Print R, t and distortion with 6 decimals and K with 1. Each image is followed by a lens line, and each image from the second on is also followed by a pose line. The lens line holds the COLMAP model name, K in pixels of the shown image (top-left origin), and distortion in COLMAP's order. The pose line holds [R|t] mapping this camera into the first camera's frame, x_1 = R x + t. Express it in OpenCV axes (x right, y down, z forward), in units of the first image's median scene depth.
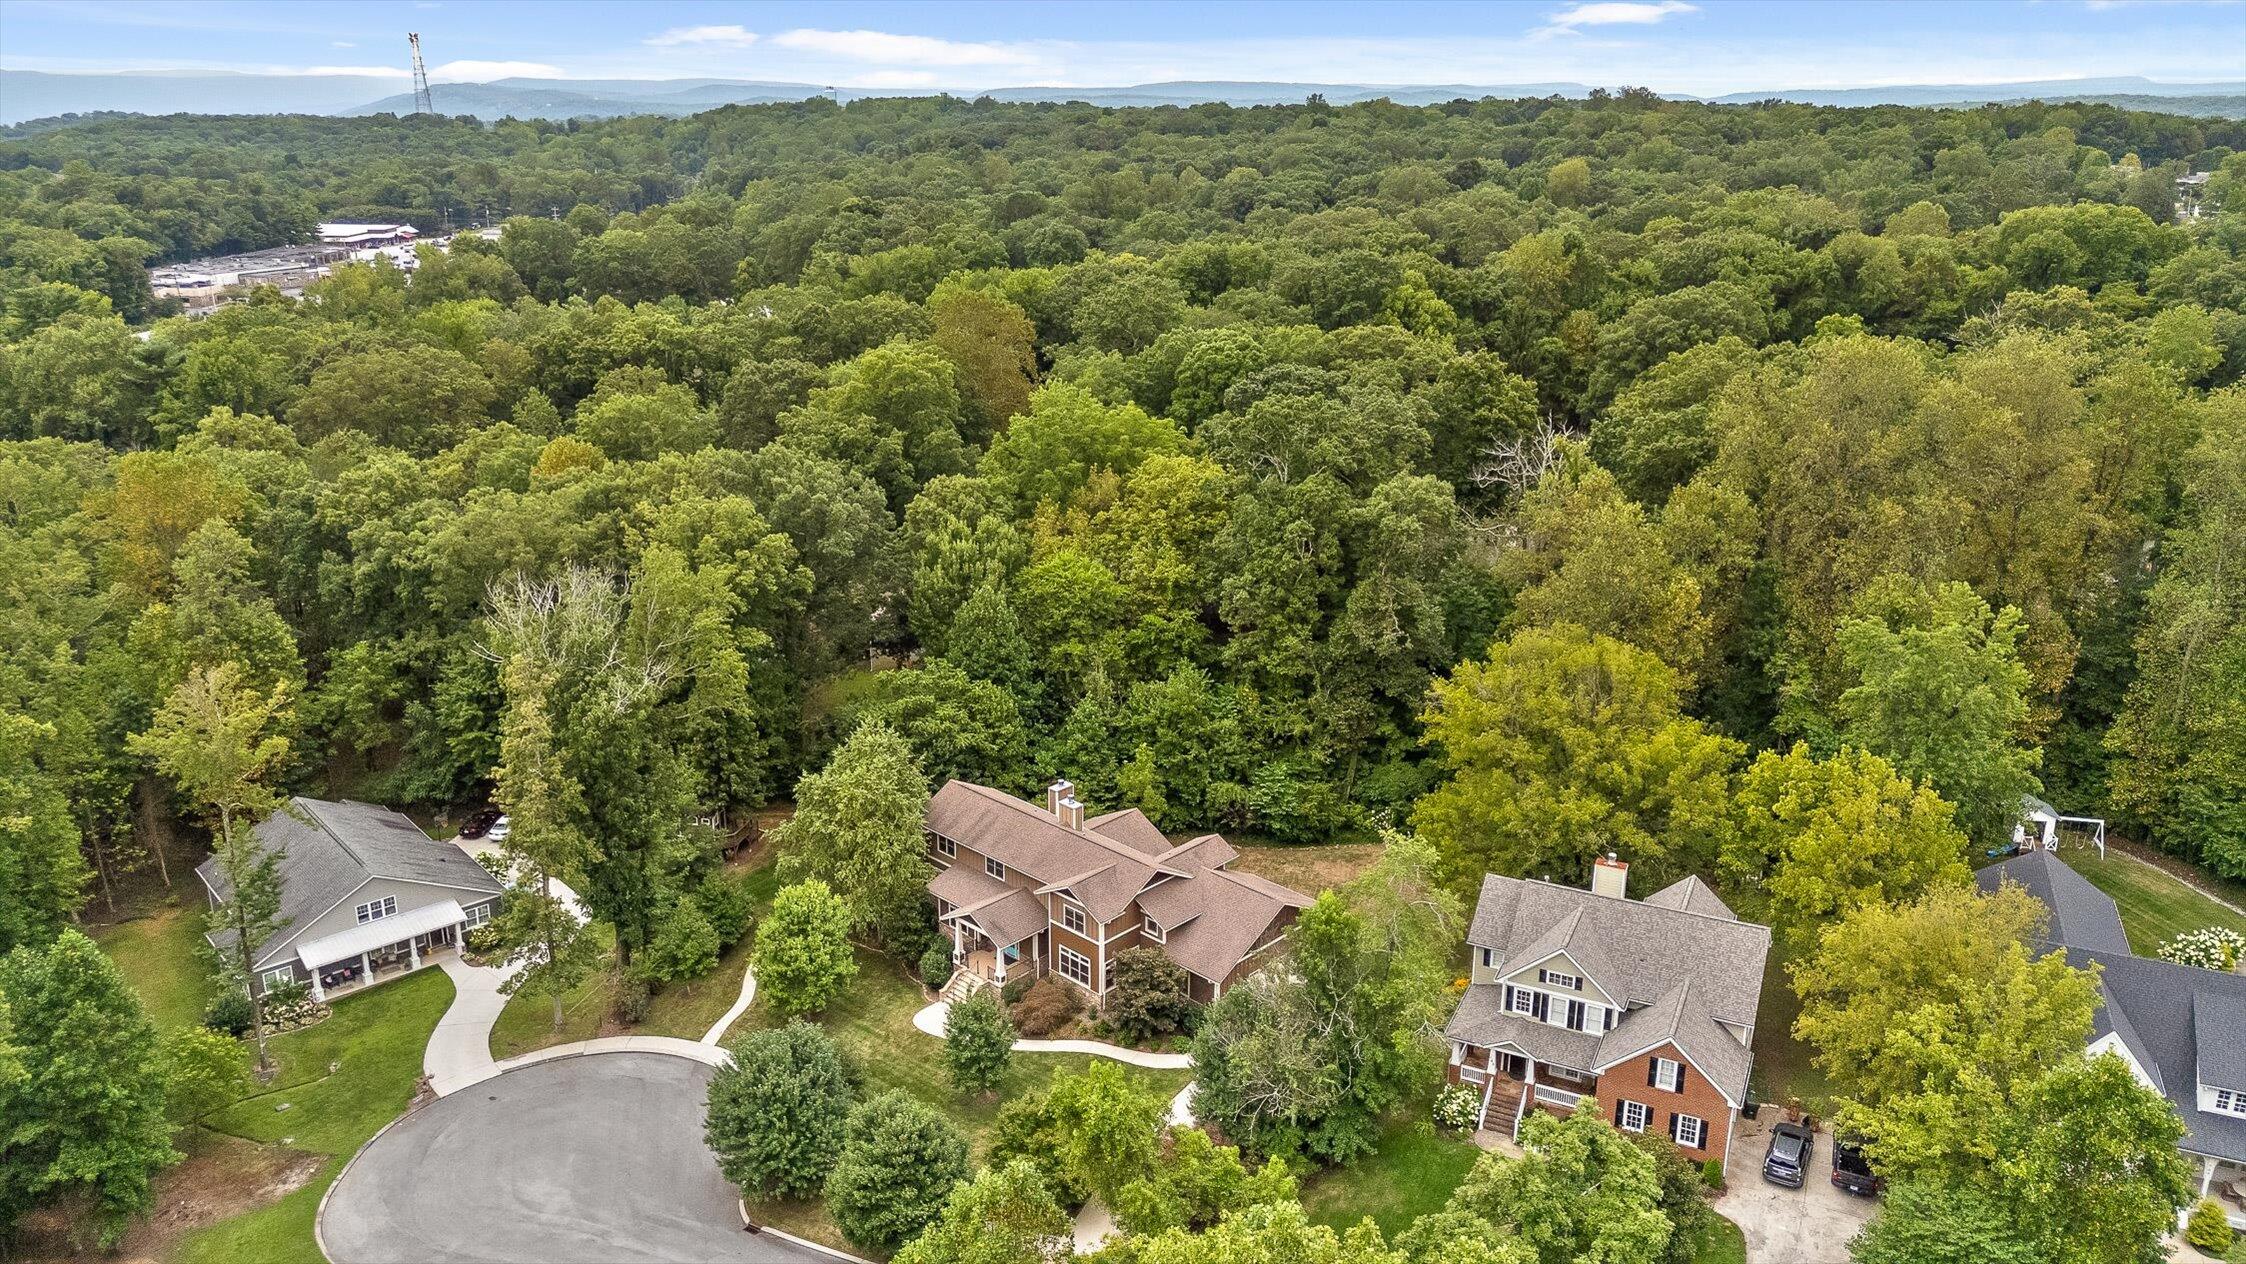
lens RADIAL K [[1618.2, 0, 1132.6], [0, 1618.2, 634.4], [0, 0, 1]] dist [0.007242, -0.003710]
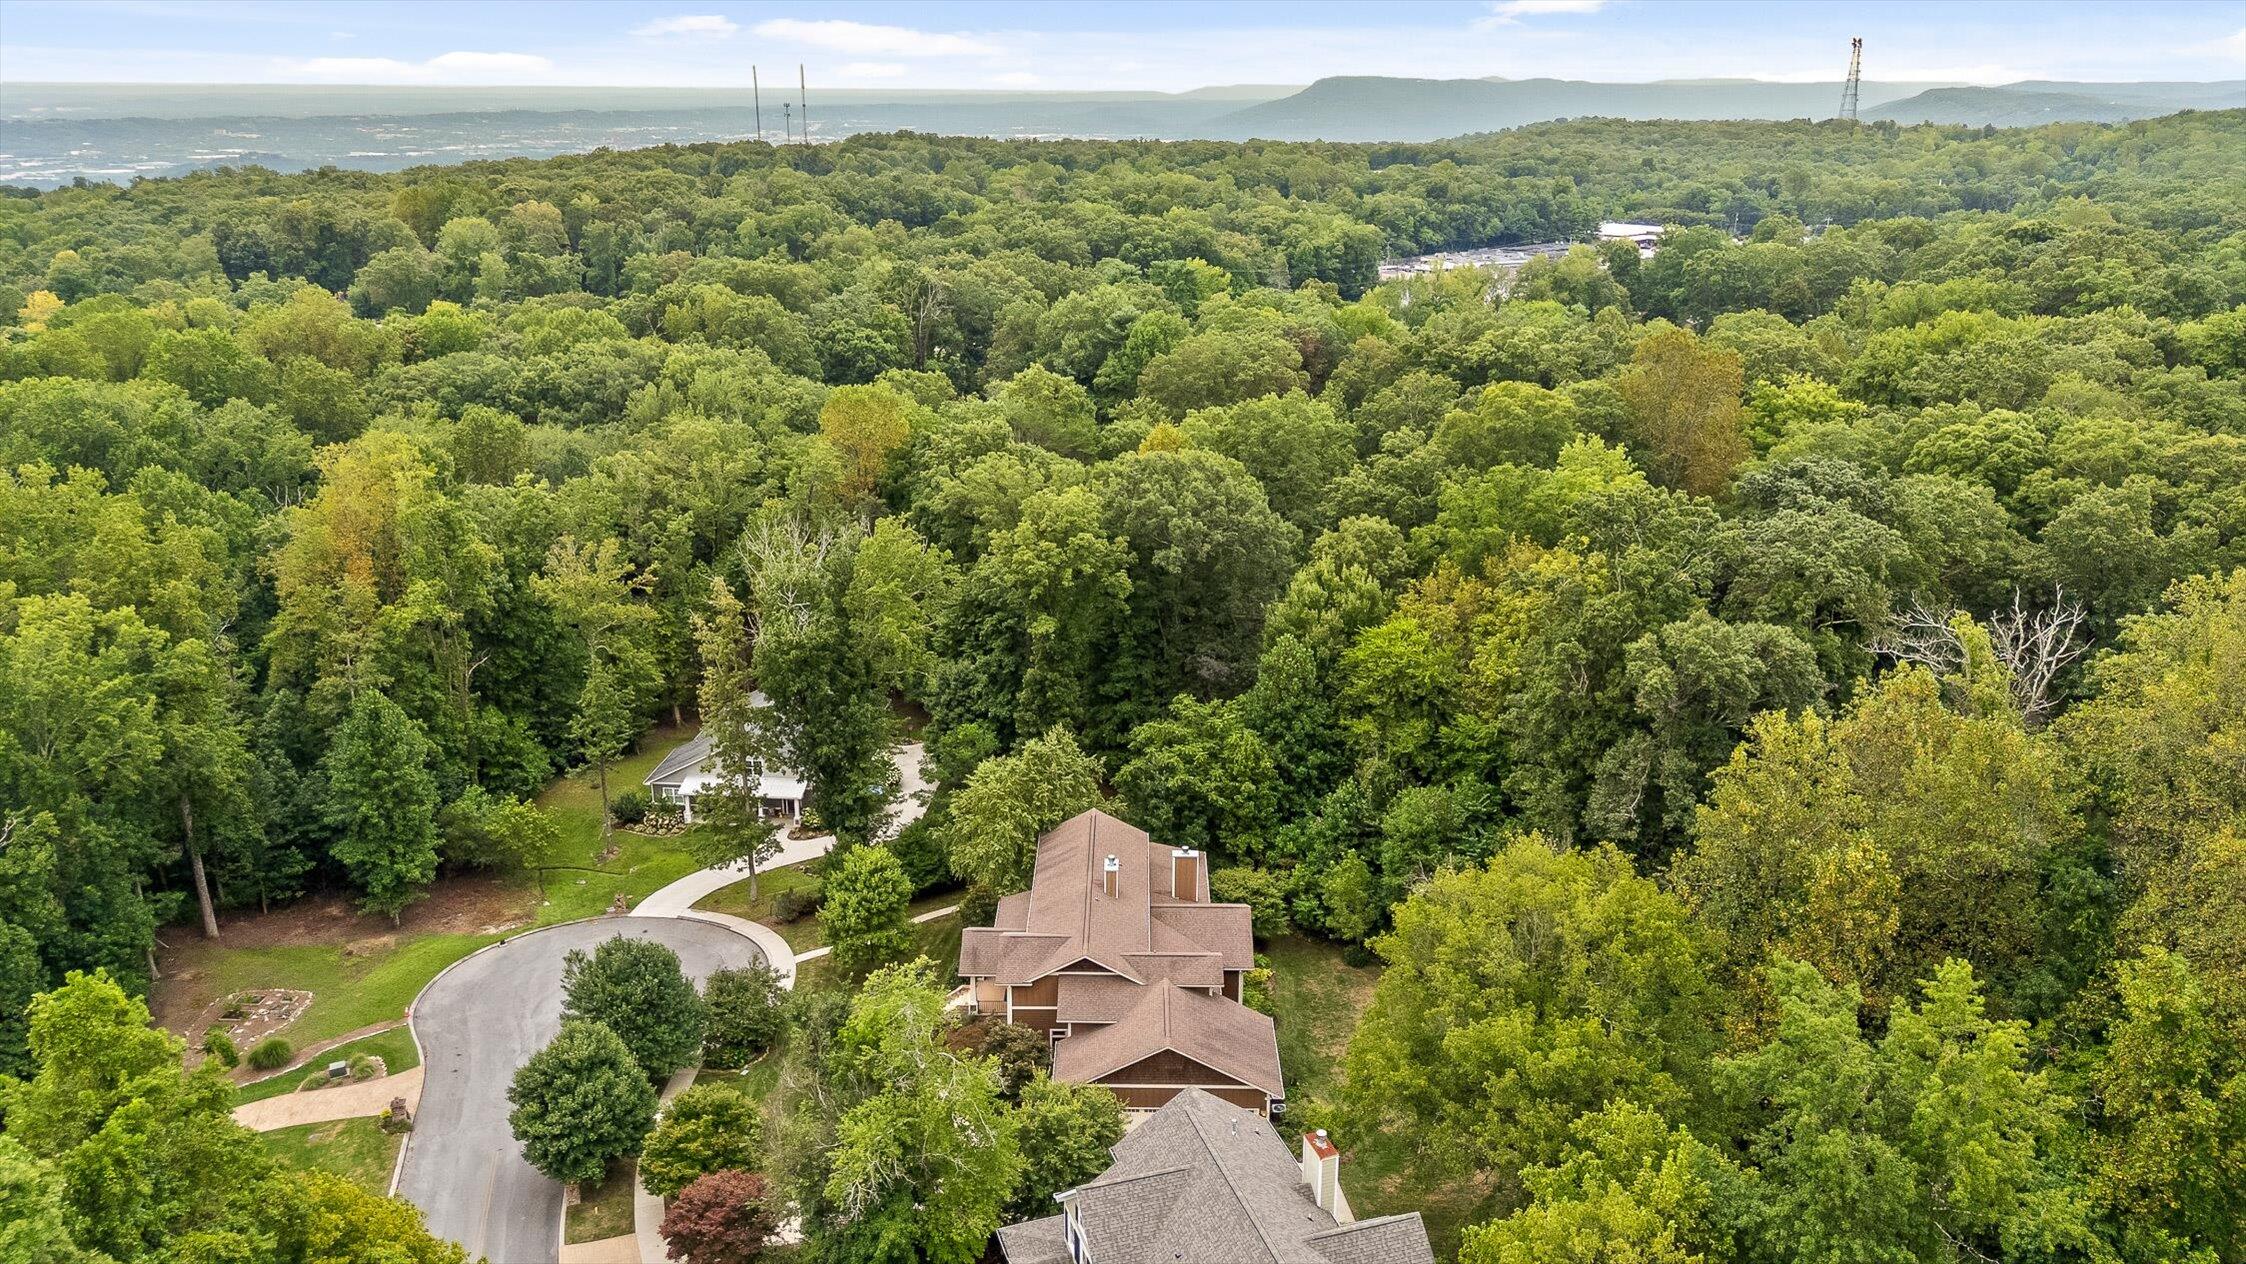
lens RADIAL K [[1618.2, 0, 1128.4], [0, 1618.2, 629.0], [0, 0, 1]] dist [0.007242, -0.003710]
pose [[0.681978, 0.222826, -0.696602, 0.483367], [-0.227252, 0.969874, 0.087758, -0.092078], [0.695171, 0.098455, 0.712070, 0.268438]]
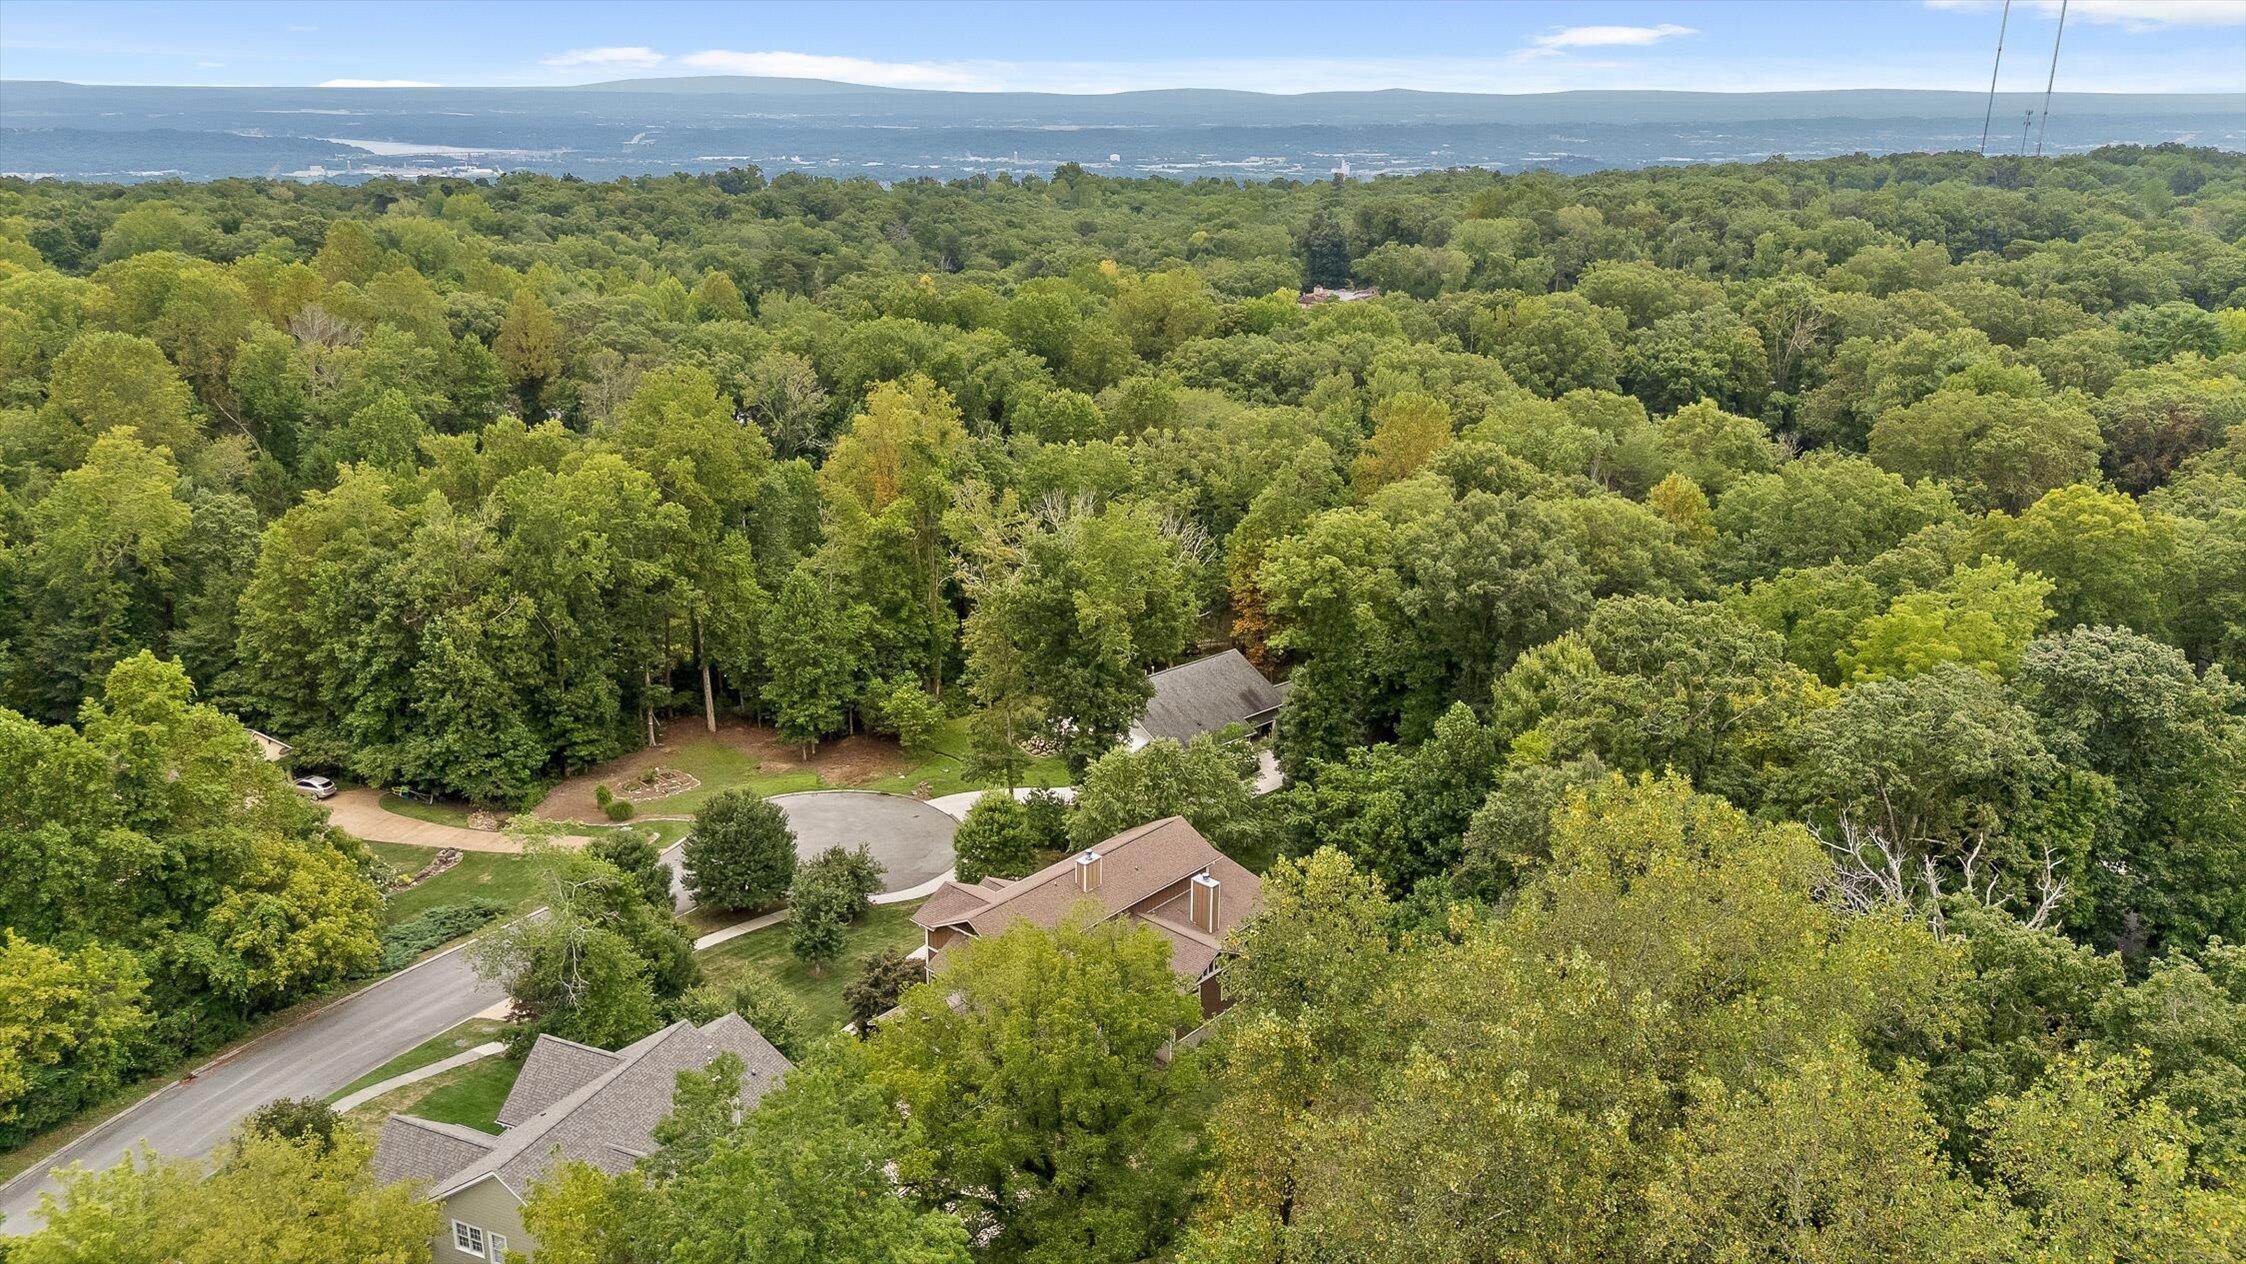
lens RADIAL K [[1618.2, 0, 1122.7], [0, 1618.2, 632.3], [0, 0, 1]] dist [0.007242, -0.003710]
pose [[-0.001156, 0.304474, -0.952520, 0.686599], [-0.315413, 0.903788, 0.289280, -0.249789], [0.948954, 0.300772, 0.094990, 0.737480]]
